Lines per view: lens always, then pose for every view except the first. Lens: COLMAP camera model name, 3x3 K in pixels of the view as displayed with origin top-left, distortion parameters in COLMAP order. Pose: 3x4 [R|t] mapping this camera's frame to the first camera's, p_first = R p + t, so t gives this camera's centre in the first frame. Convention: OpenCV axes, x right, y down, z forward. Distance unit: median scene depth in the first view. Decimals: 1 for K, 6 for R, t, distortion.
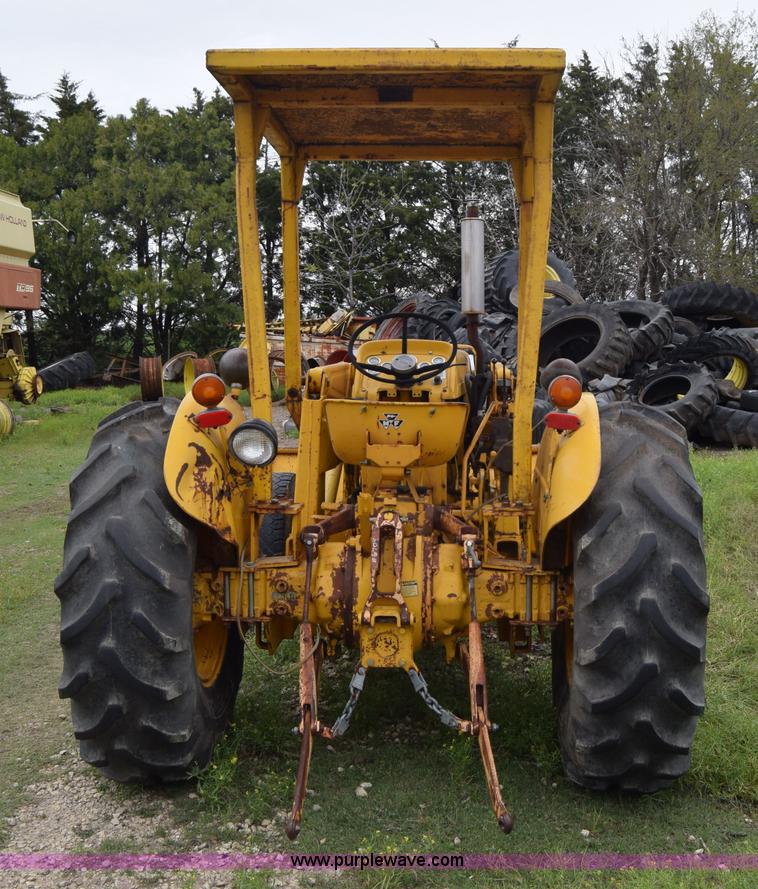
lens RADIAL K [[1194.6, 0, 379.0], [0, 1194.6, 444.5], [0, 0, 1]] dist [-0.113803, 0.026316]
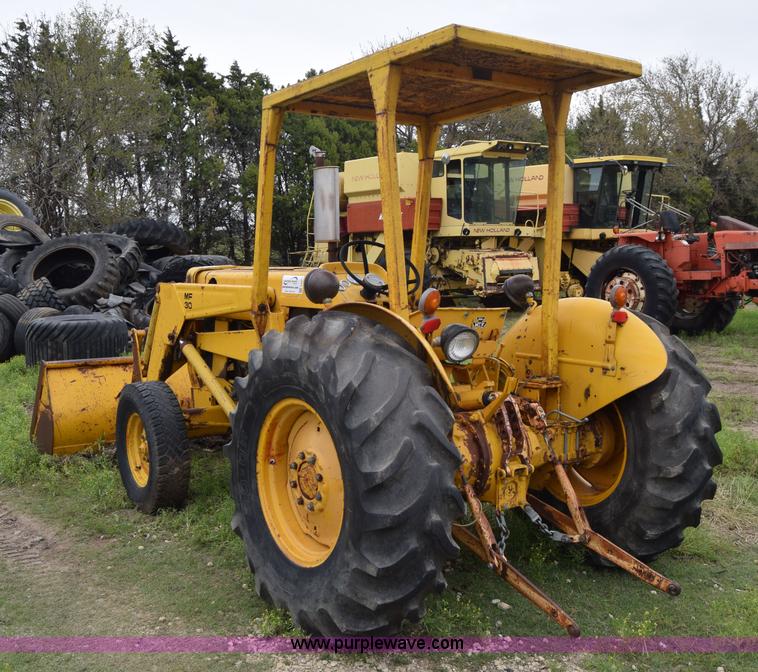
lens RADIAL K [[952.3, 0, 379.0], [0, 952.3, 336.0], [0, 0, 1]] dist [-0.086475, 0.025251]
pose [[0.774146, -0.049974, 0.631031, -0.216277], [0.059460, 0.998212, 0.006107, -0.005359], [-0.630208, 0.032793, 0.775733, 0.076682]]
